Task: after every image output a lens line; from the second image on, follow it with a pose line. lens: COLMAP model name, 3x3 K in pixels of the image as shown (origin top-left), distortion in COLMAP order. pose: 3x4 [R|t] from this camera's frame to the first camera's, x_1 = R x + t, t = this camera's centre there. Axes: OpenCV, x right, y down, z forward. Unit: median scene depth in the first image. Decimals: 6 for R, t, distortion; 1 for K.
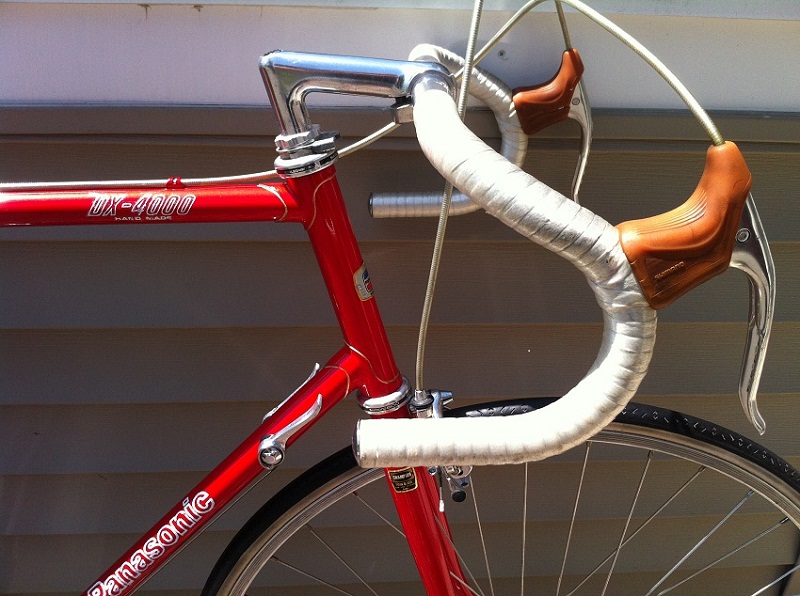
lens RADIAL K [[756.5, 0, 400.0], [0, 756.5, 298.0], [0, 0, 1]] dist [0.018966, -0.004673]
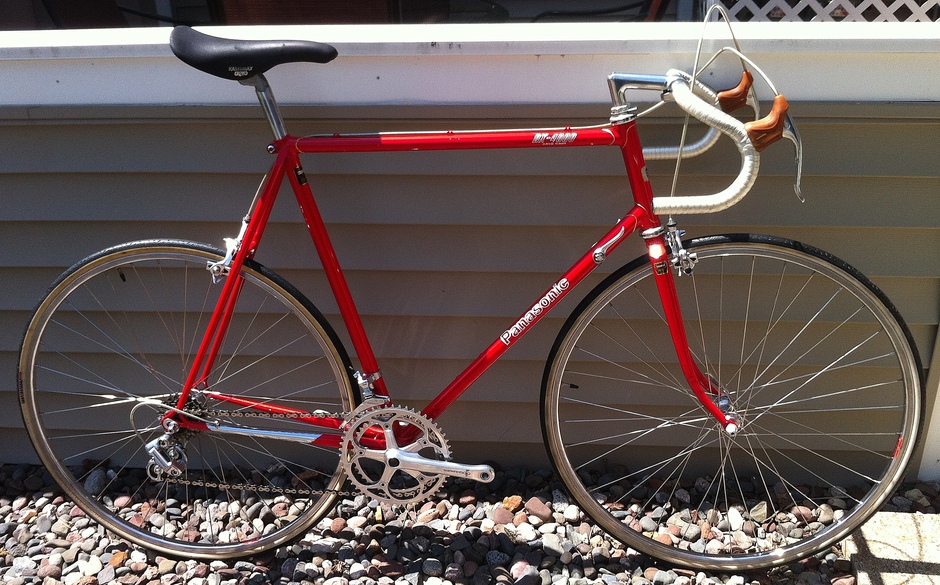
lens RADIAL K [[806.0, 0, 470.0], [0, 806.0, 292.5], [0, 0, 1]] dist [-0.005764, -0.007950]
pose [[0.983751, 0.015732, -0.178847, -0.123107], [-0.028458, 0.997223, -0.068816, 0.496103], [0.177268, 0.072787, 0.981467, -1.374255]]
